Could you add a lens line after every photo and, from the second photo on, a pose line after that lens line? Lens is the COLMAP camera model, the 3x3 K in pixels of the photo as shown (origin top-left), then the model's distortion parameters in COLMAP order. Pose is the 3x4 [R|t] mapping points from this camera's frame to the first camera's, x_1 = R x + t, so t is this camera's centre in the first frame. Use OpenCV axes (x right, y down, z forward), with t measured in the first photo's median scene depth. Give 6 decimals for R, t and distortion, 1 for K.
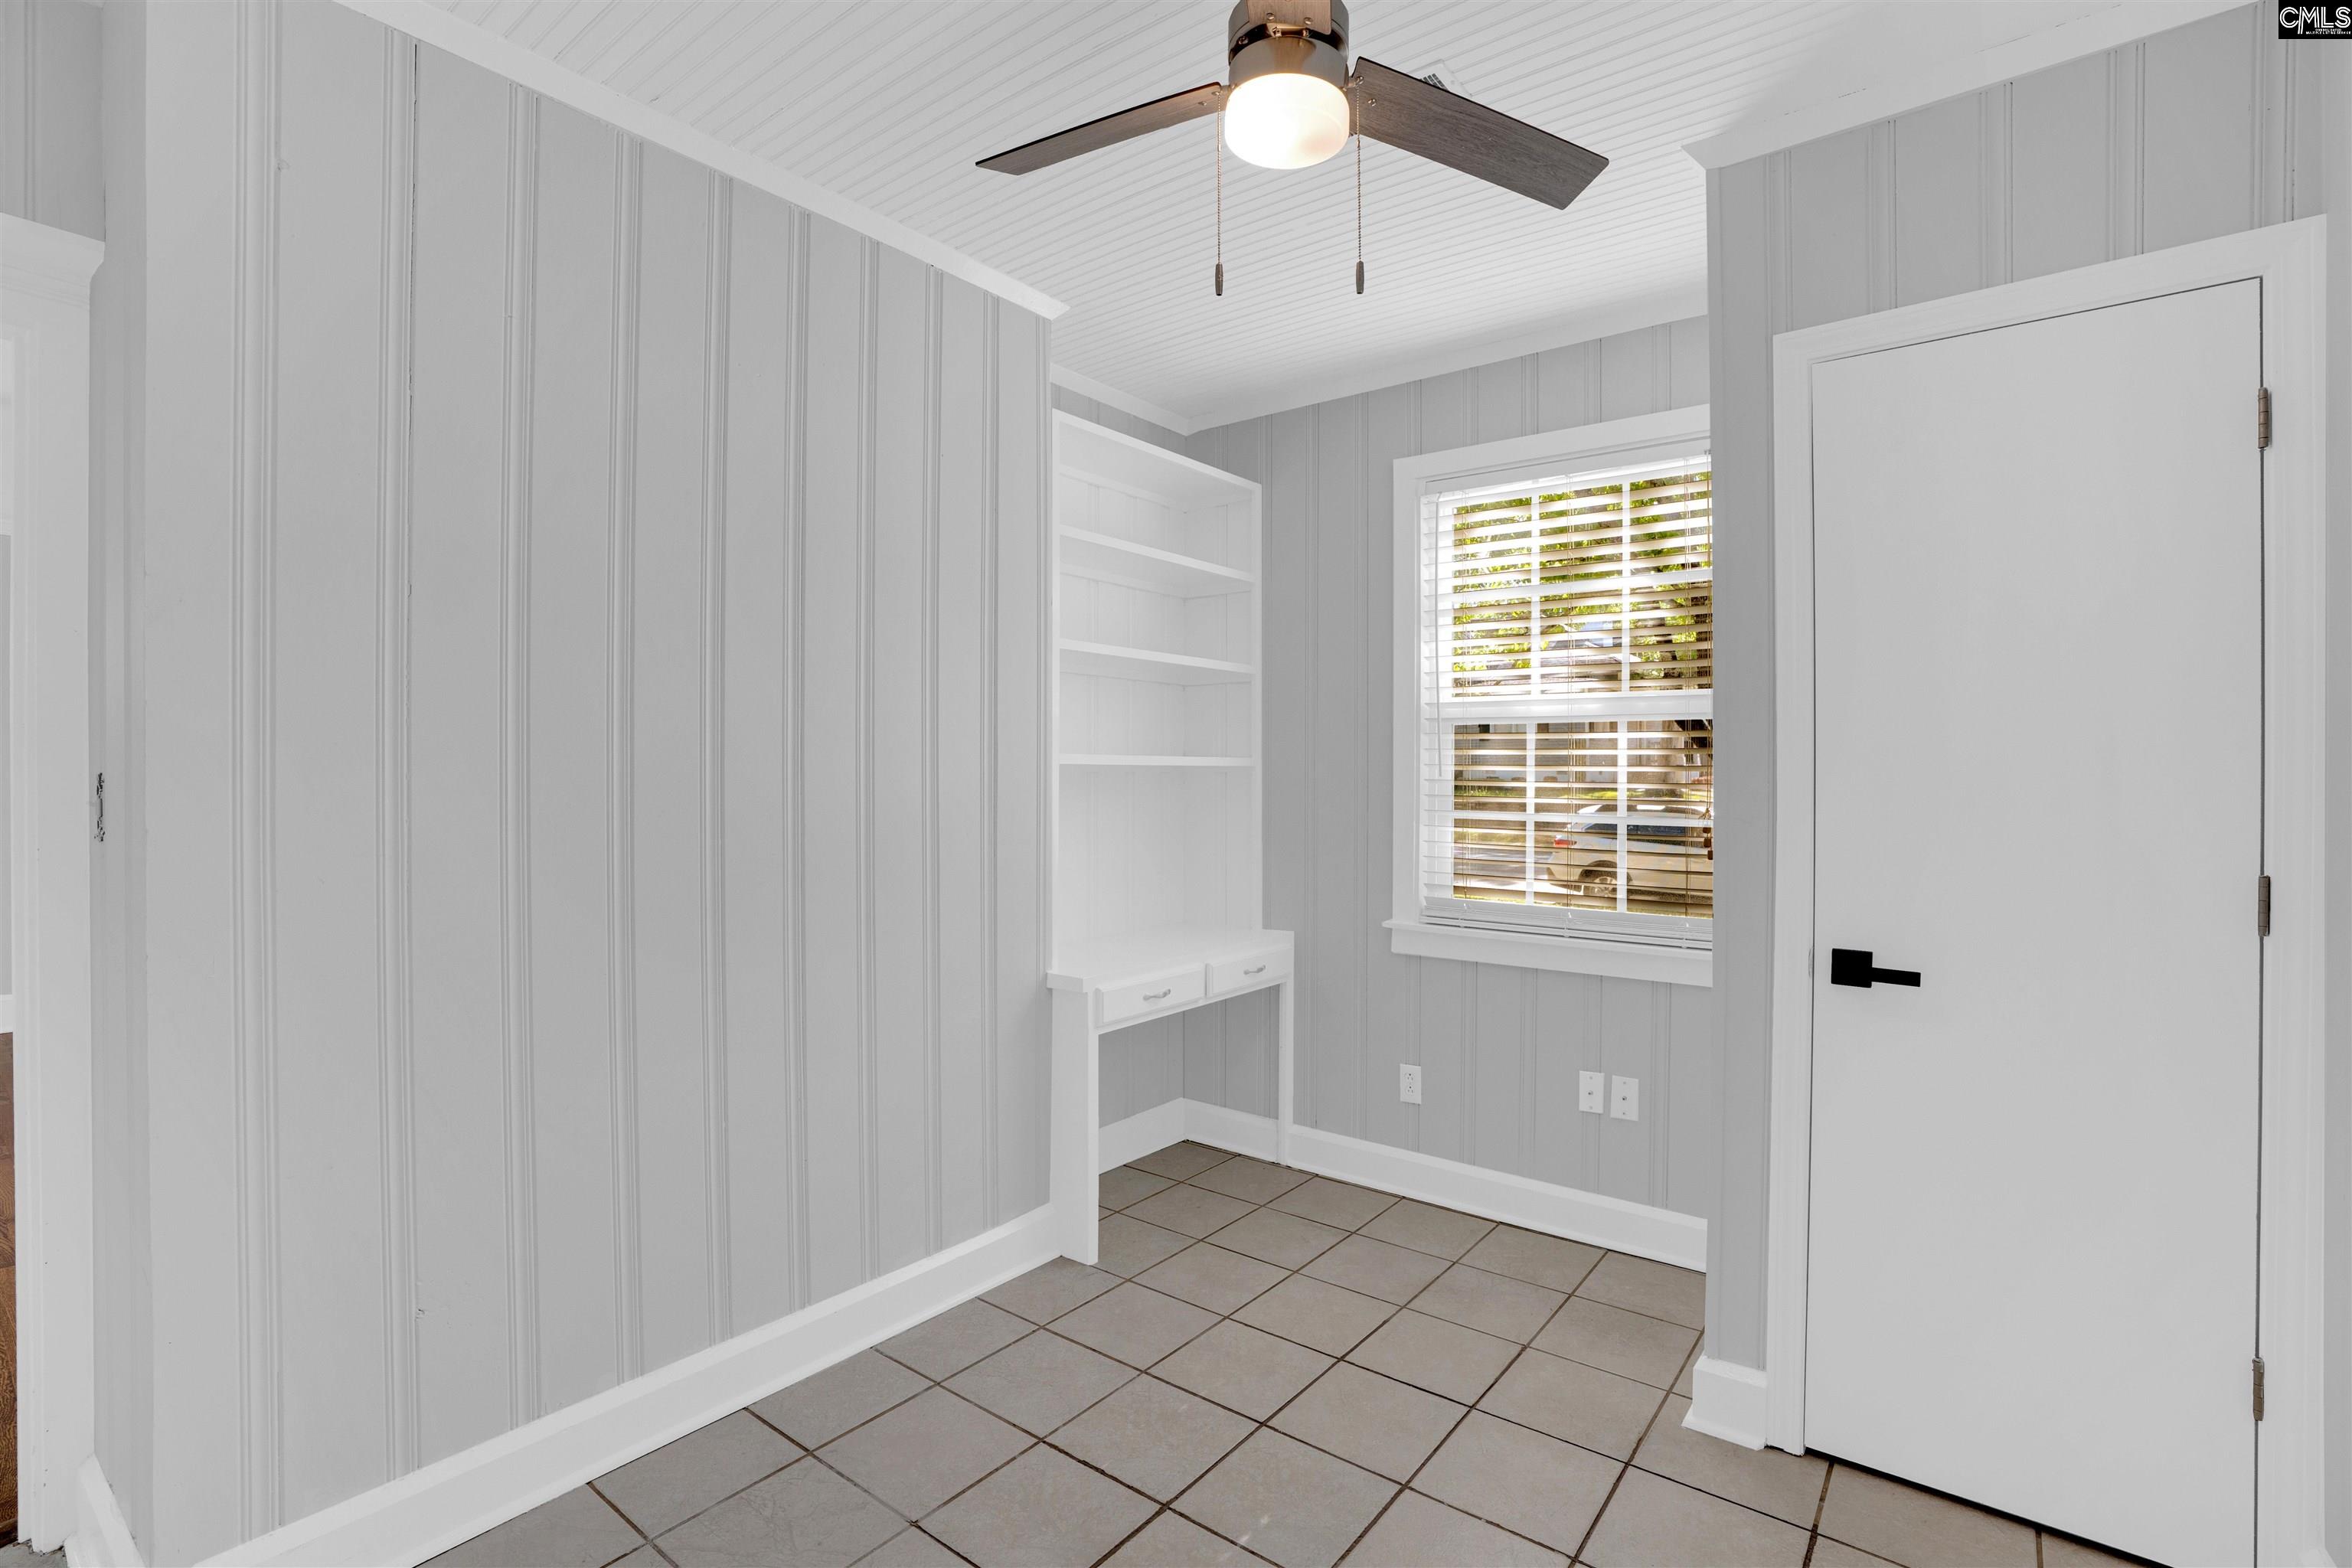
lens RADIAL K [[1085.0, 0, 1175.3], [0, 1085.0, 776.9], [0, 0, 1]] dist [-0.069431, 0.026835]
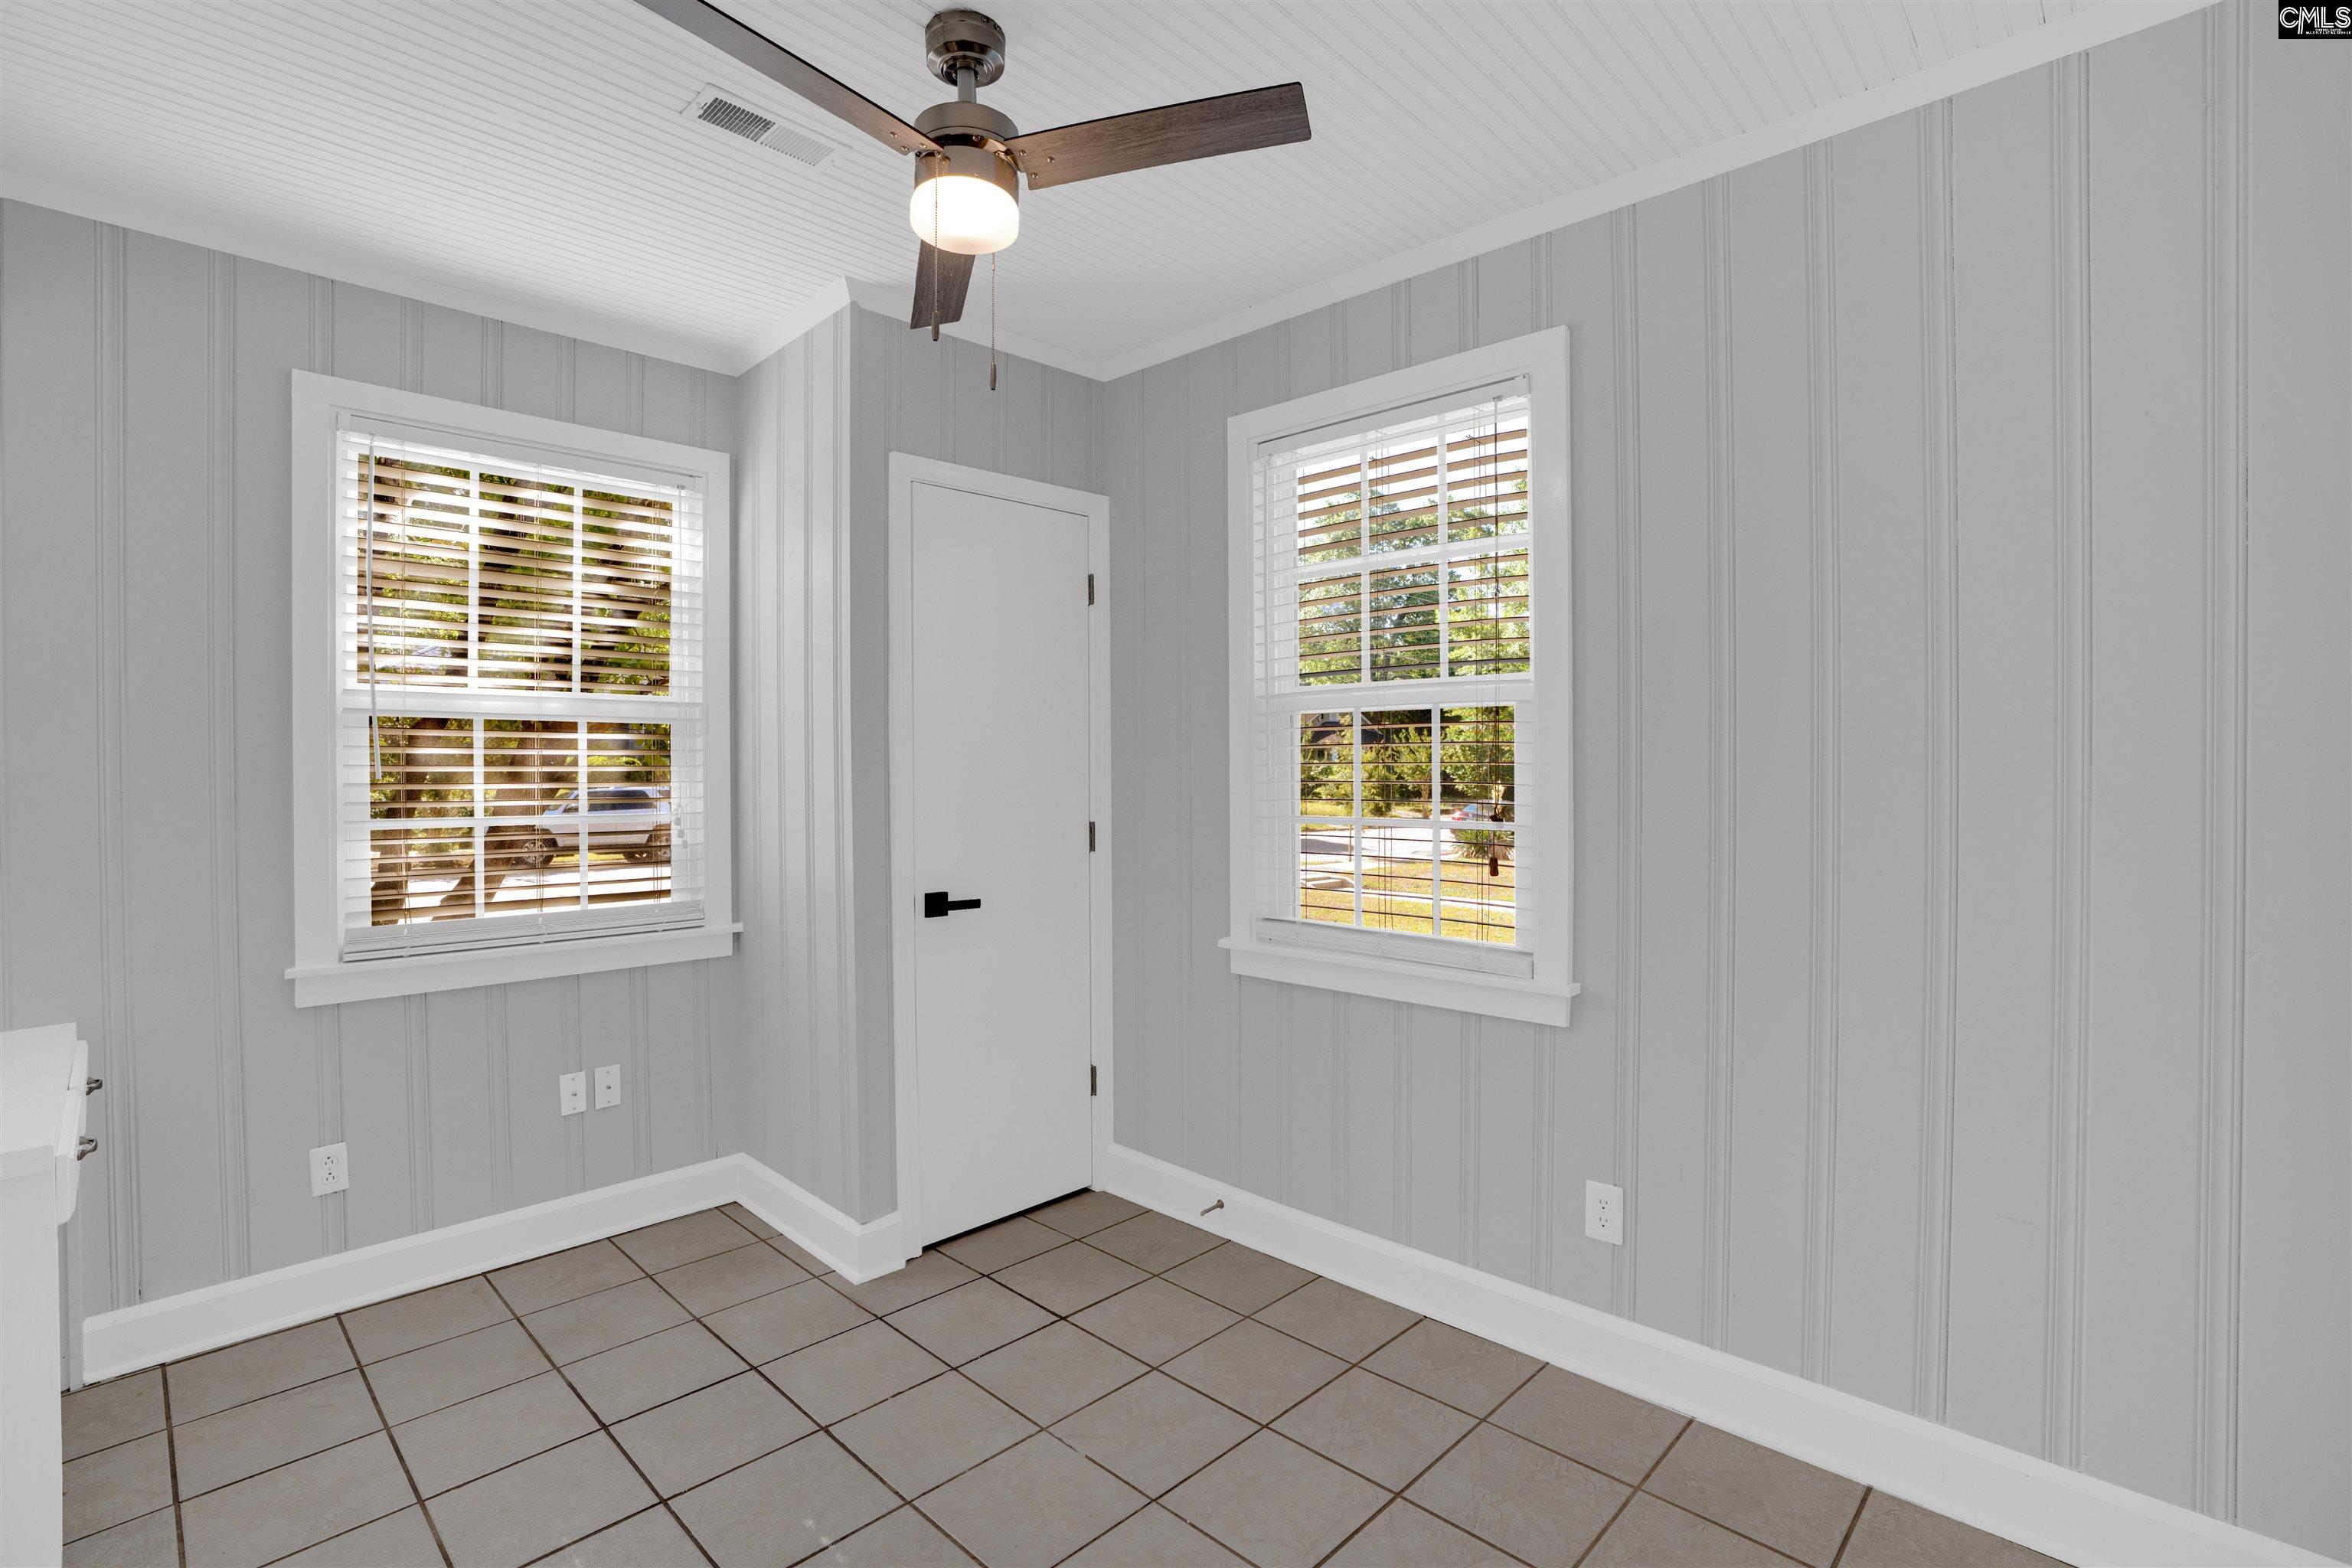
lens RADIAL K [[1085.0, 0, 1175.3], [0, 1085.0, 776.9], [0, 0, 1]] dist [-0.069431, 0.026835]
pose [[0.107512, -0.014028, 0.994105, -0.524519], [0.008918, 0.999874, 0.013145, -0.008139], [-0.994164, 0.007452, 0.107624, 0.330353]]
